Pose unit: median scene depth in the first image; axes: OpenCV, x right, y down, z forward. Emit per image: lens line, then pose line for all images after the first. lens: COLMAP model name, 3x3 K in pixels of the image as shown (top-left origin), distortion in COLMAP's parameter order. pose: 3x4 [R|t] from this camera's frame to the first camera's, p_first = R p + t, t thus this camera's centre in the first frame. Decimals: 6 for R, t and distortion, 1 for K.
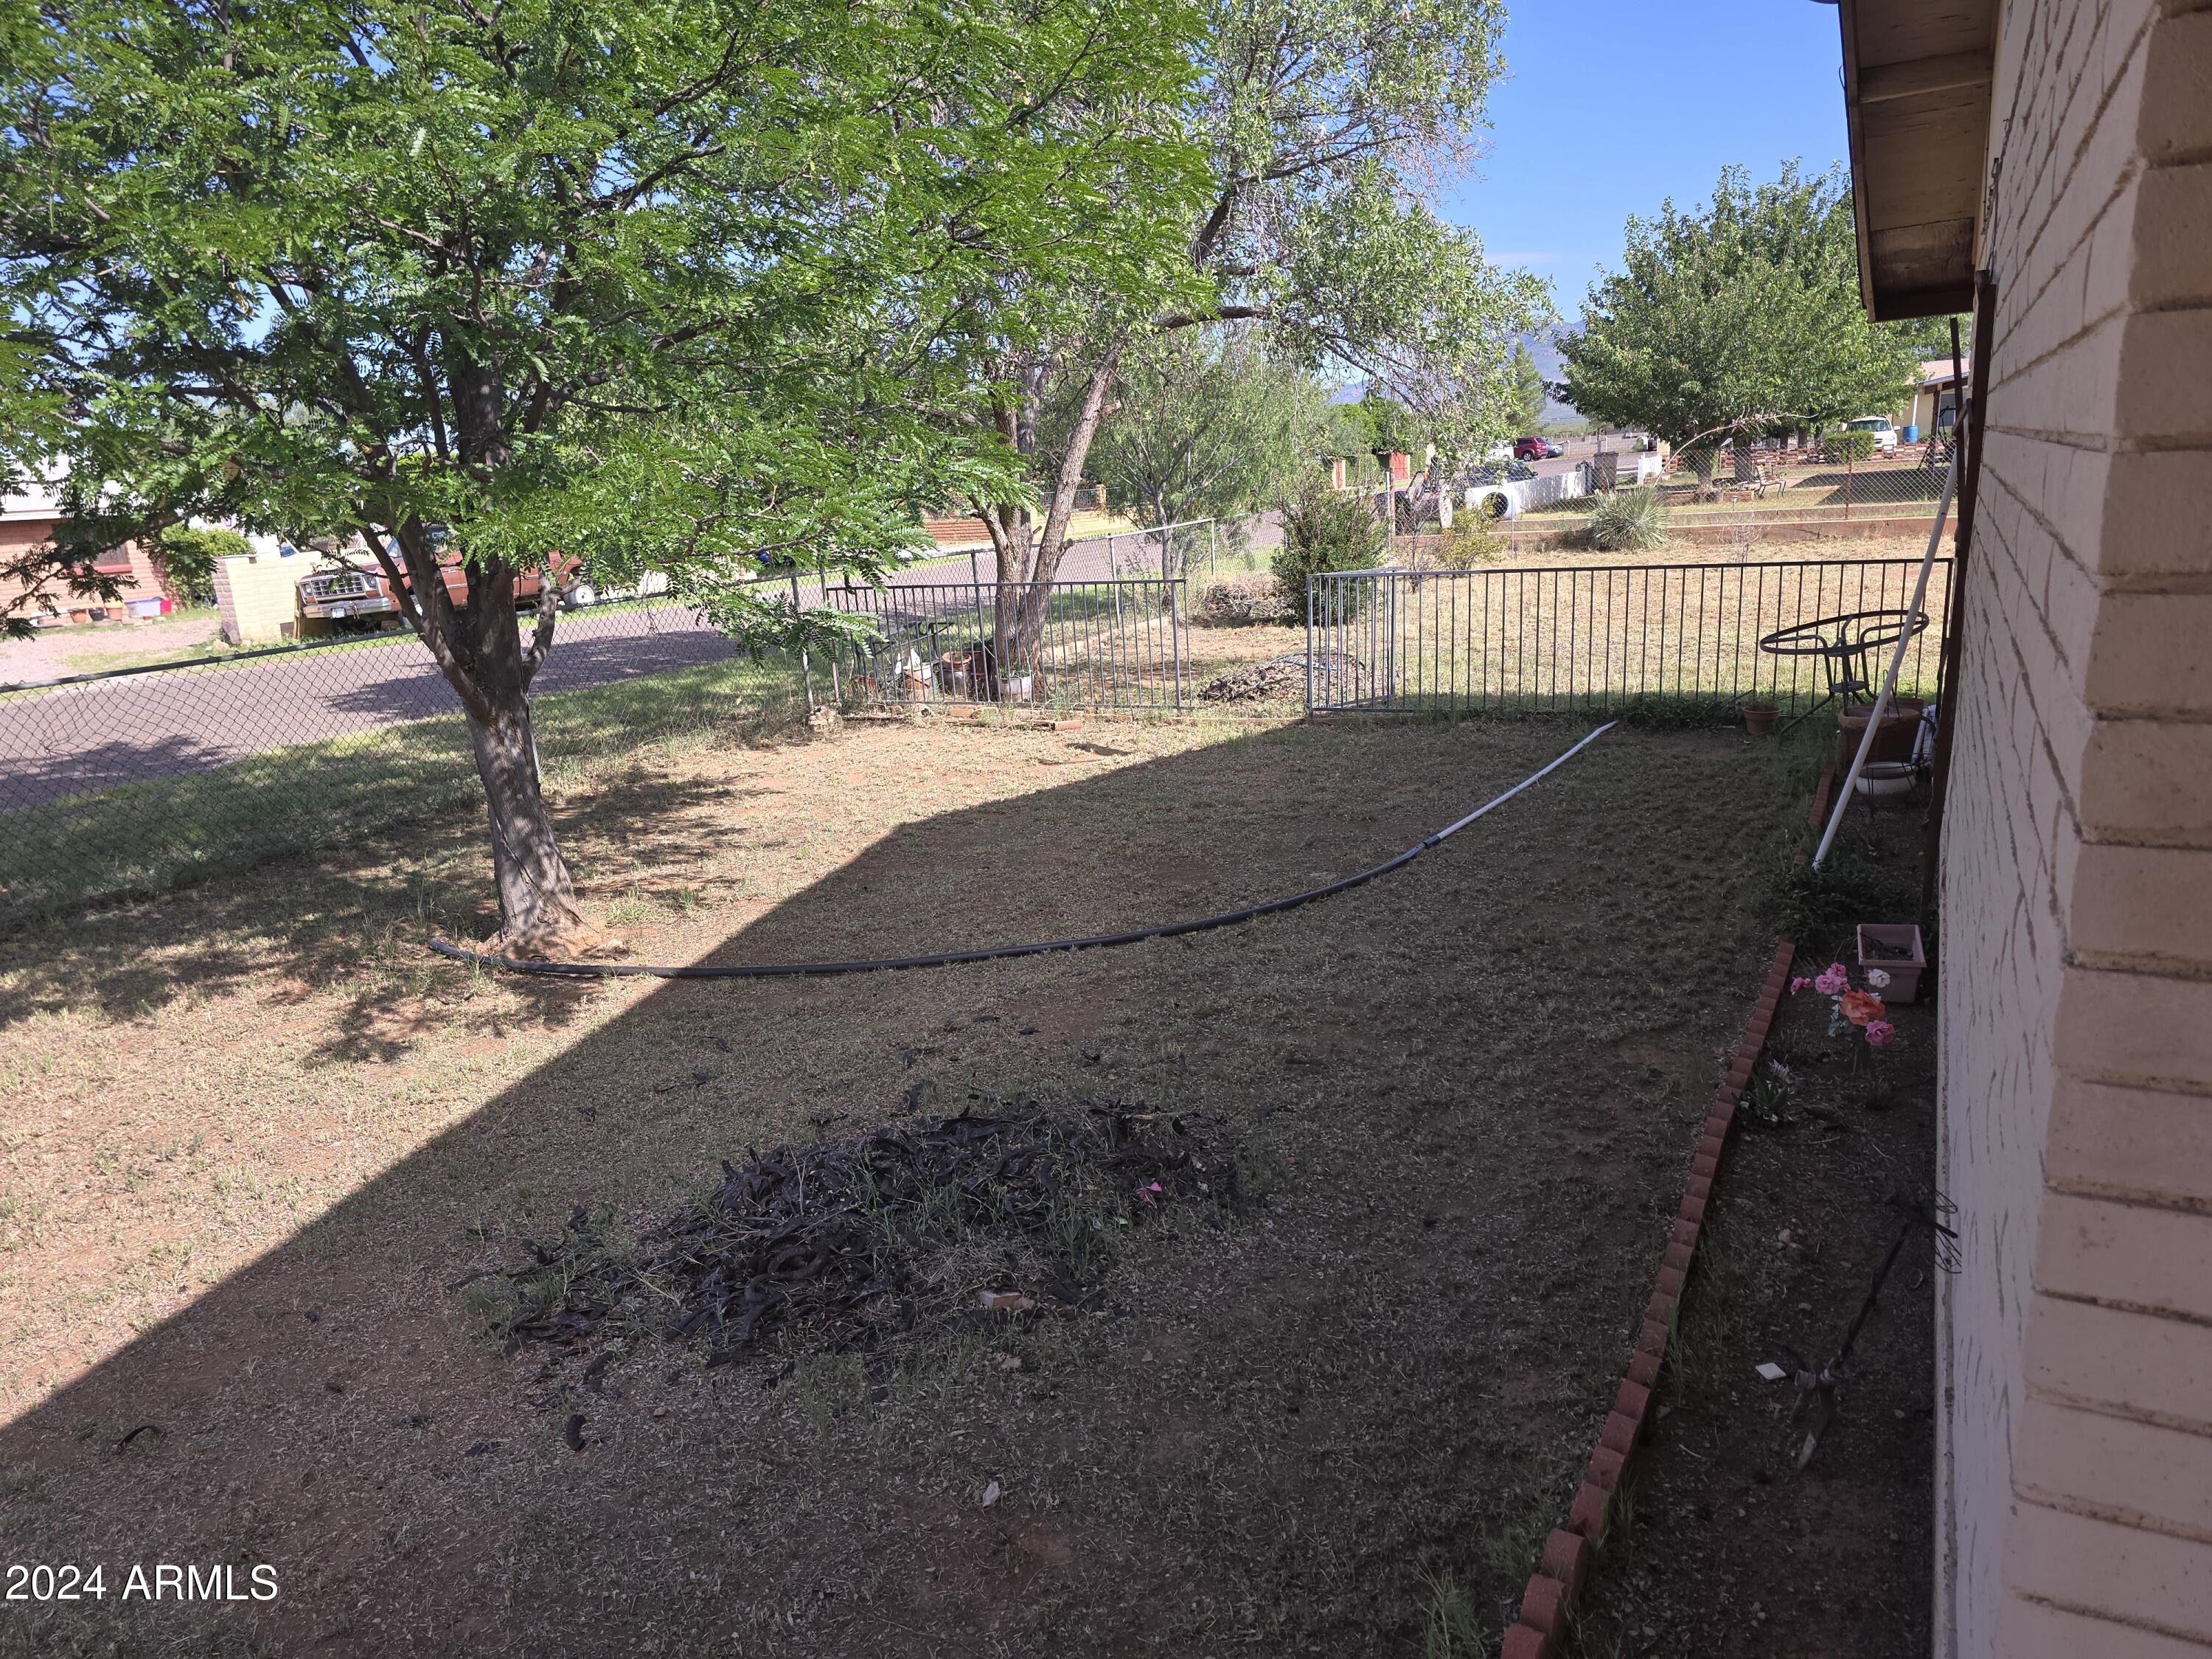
lens RADIAL K [[1487.2, 0, 1105.3], [0, 1487.2, 833.6], [0, 0, 1]] dist [0.047802, -0.046332]
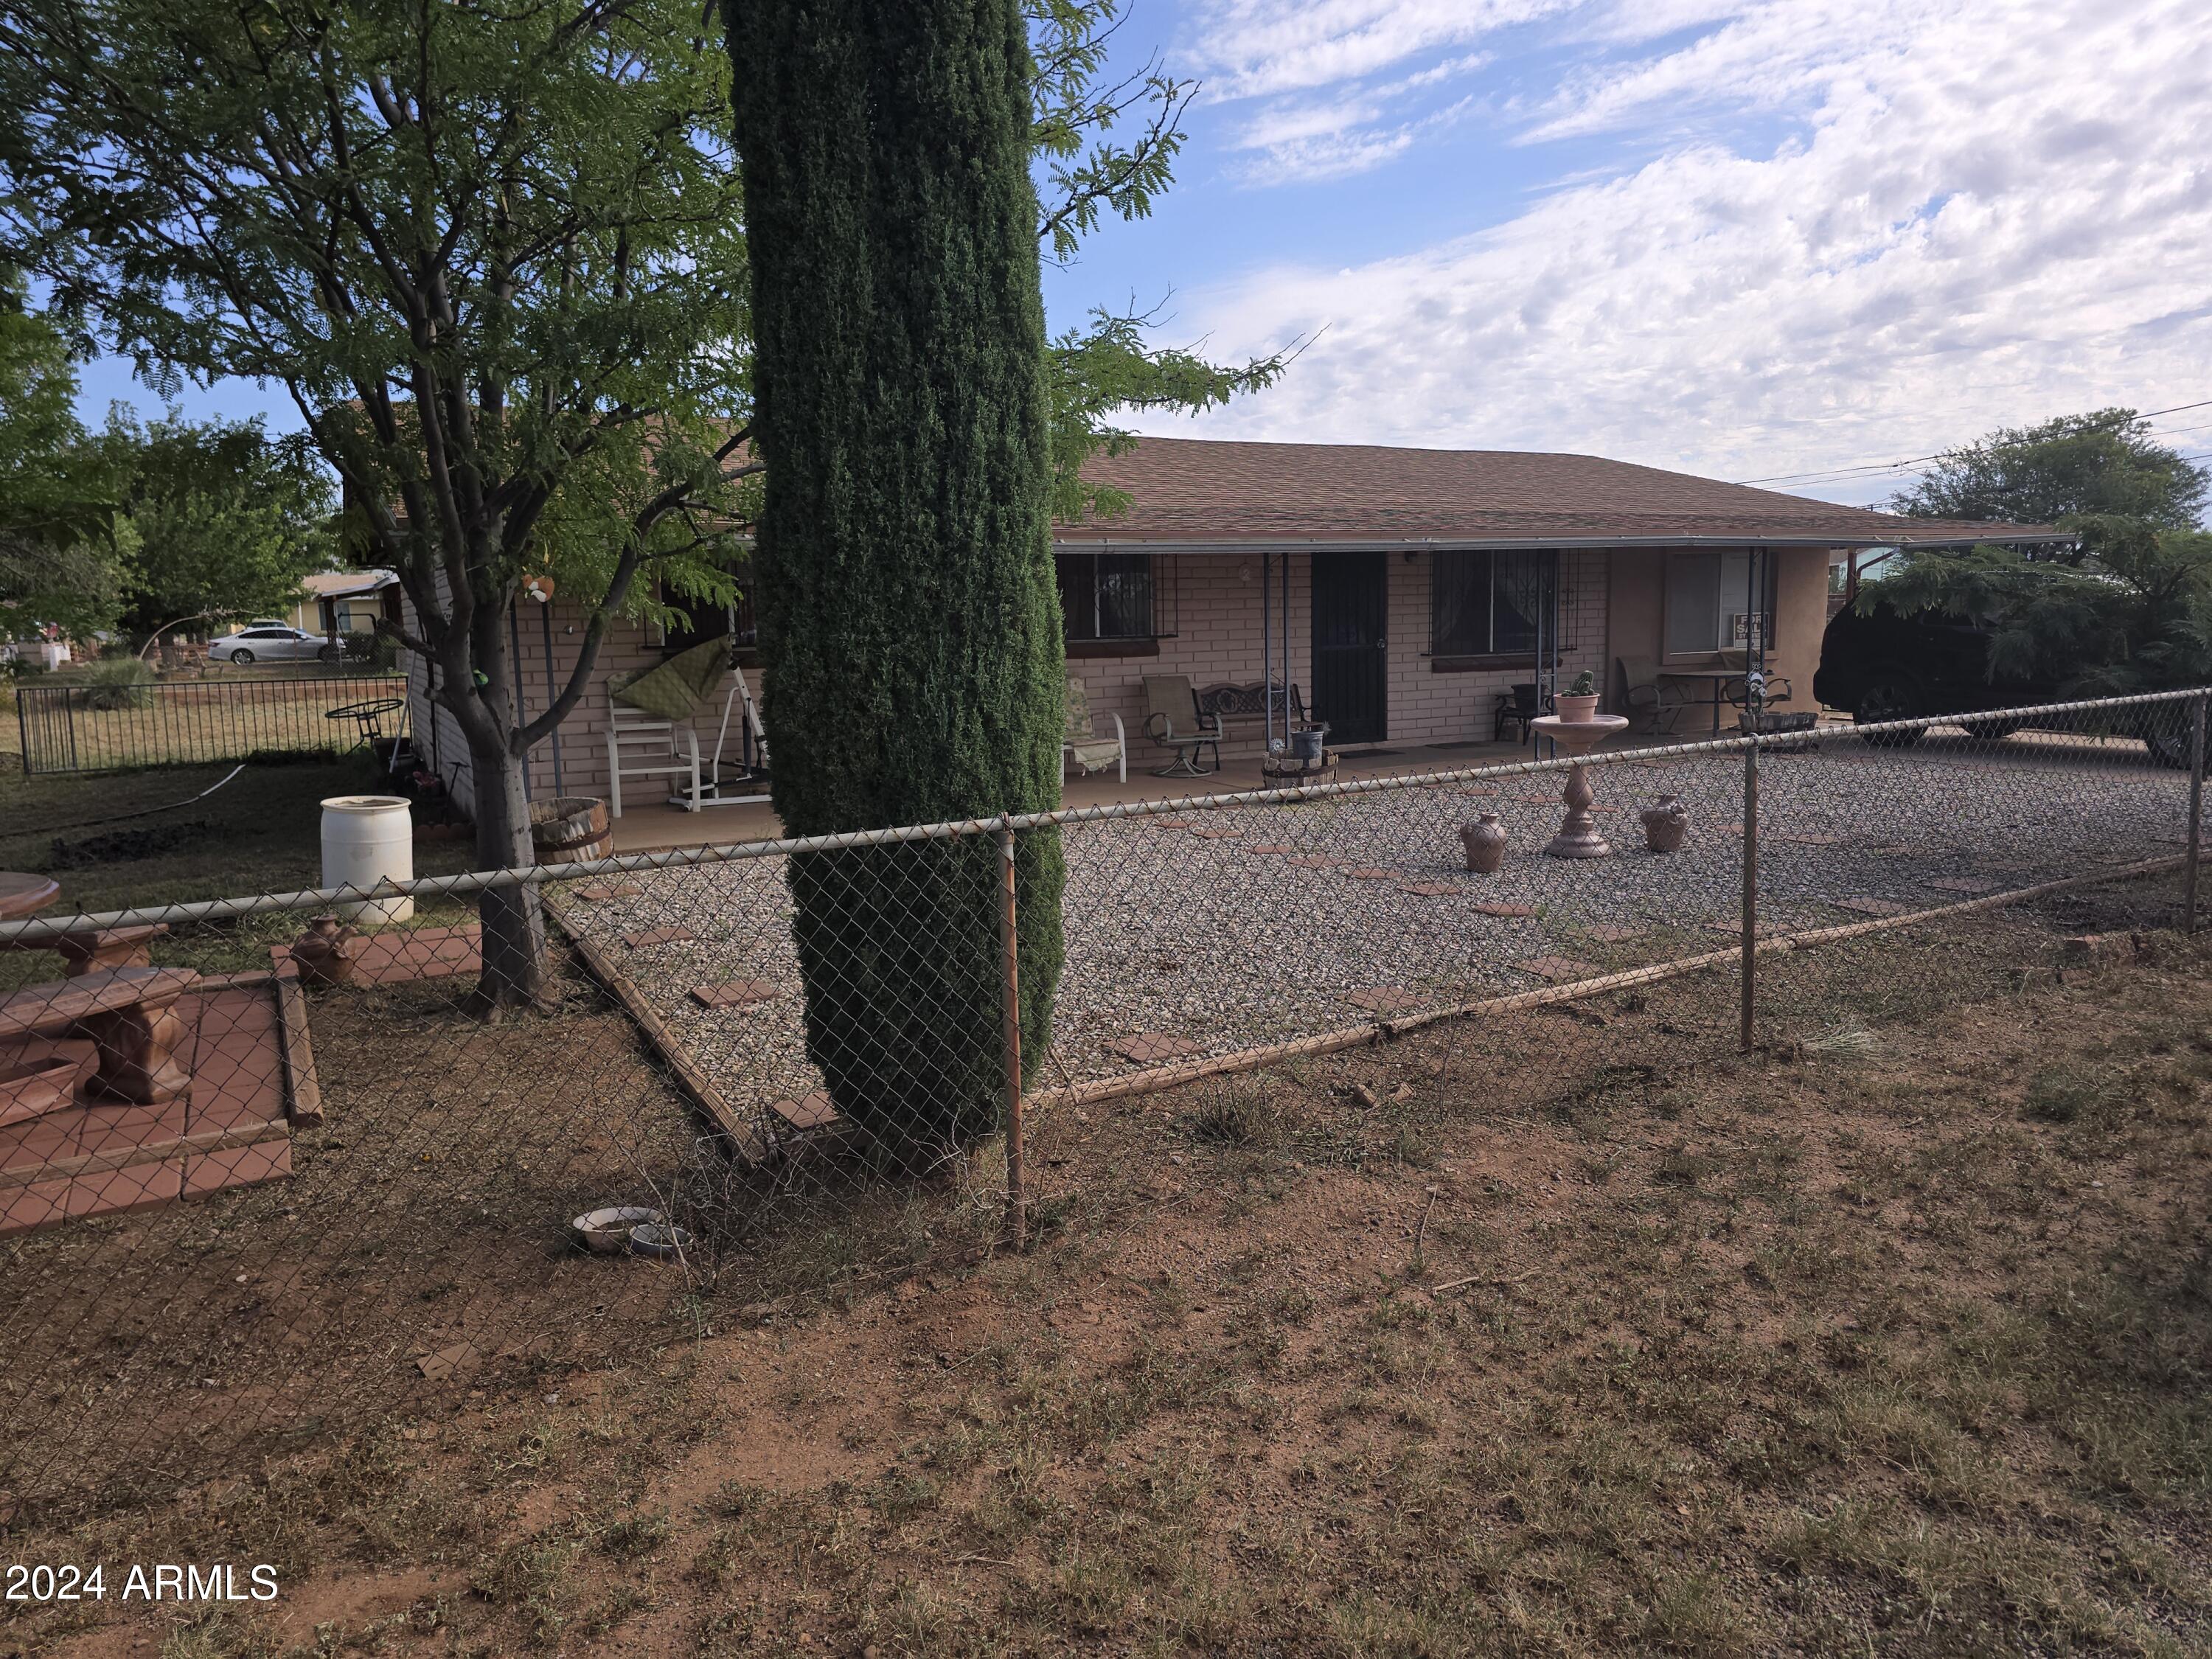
lens RADIAL K [[1487.2, 0, 1110.1], [0, 1487.2, 822.2], [0, 0, 1]] dist [0.047802, -0.046332]
pose [[0.553618, -0.067051, 0.830067, -0.142437], [0.183915, 0.981986, -0.043340, 0.063907], [-0.812208, 0.176655, 0.555977, -0.202995]]
